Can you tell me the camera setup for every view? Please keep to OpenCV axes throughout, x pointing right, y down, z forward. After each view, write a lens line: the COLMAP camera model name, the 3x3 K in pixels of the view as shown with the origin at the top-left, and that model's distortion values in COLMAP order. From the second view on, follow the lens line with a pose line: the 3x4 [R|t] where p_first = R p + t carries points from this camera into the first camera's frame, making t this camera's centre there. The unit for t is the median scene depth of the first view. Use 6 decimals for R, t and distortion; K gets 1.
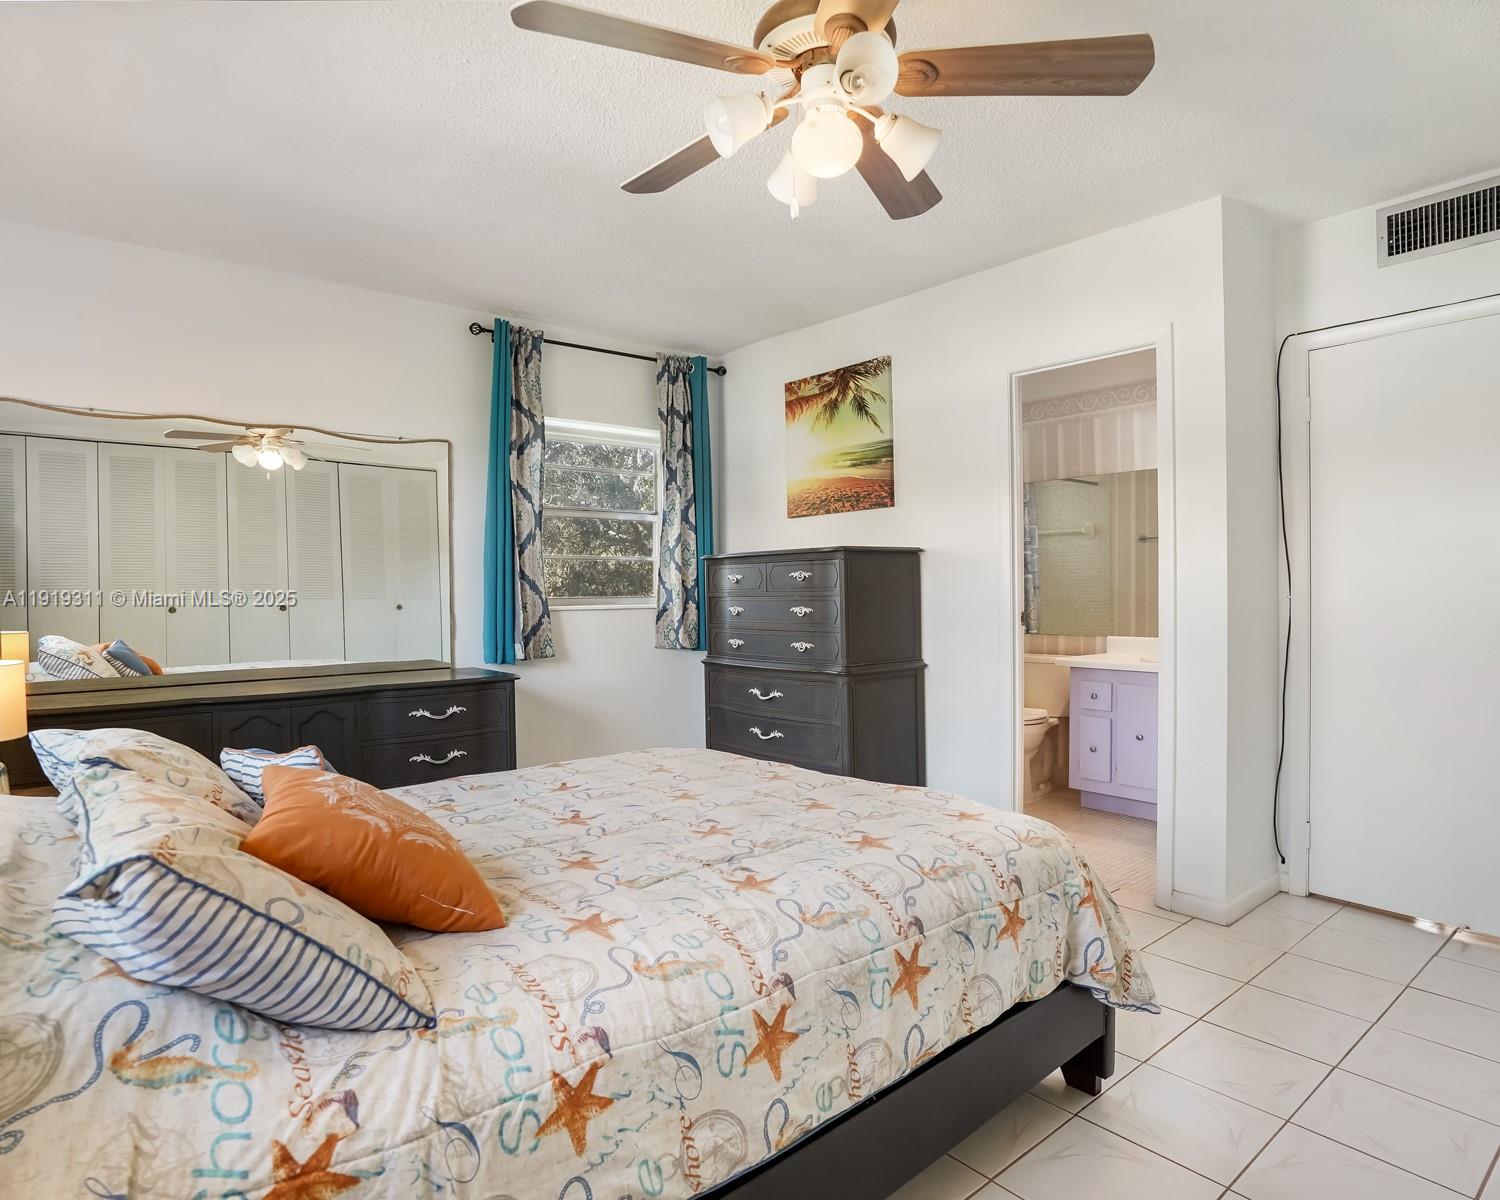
lens RADIAL K [[877.9, 0, 750.0], [0, 877.9, 600.0], [0, 0, 1]] dist [-0.066853, 0.033692]
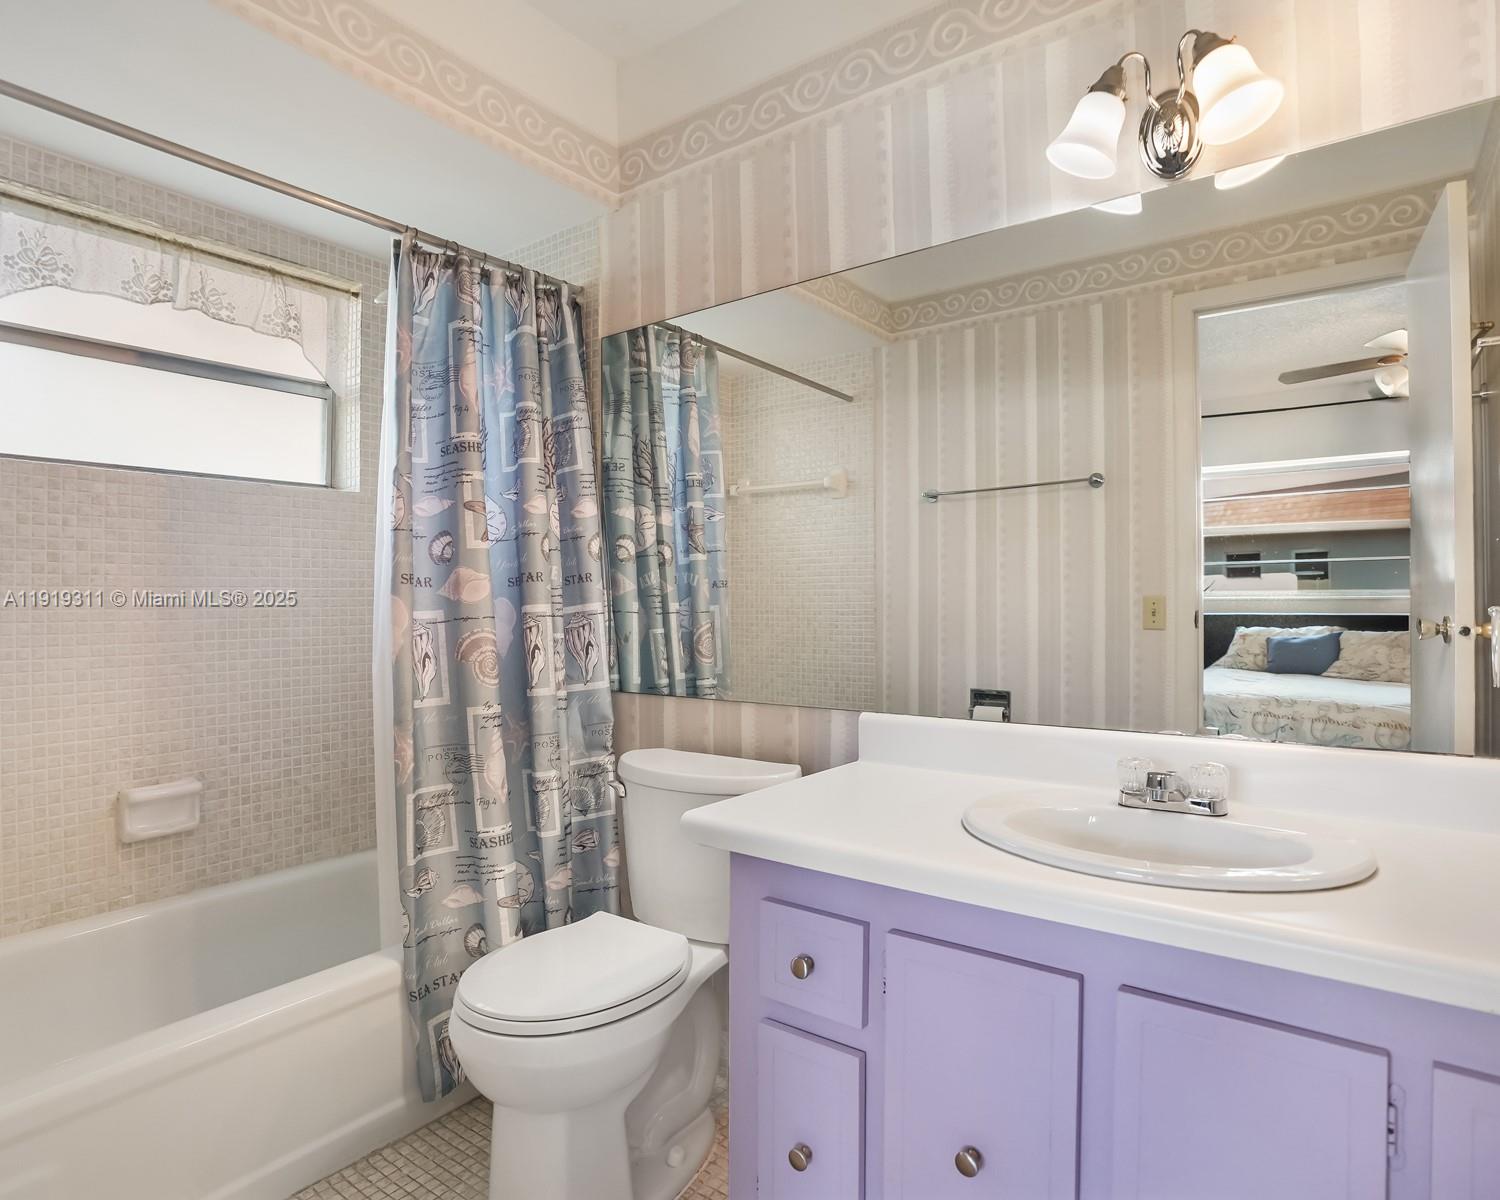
lens RADIAL K [[846.4, 0, 750.0], [0, 846.4, 600.0], [0, 0, 1]] dist [-0.072512, 0.030171]
pose [[0.971472, 0.003557, 0.237130, 0.267182], [-0.000668, 0.999925, -0.012260, -0.000610], [-0.237155, 0.011752, 0.971401, 0.631054]]
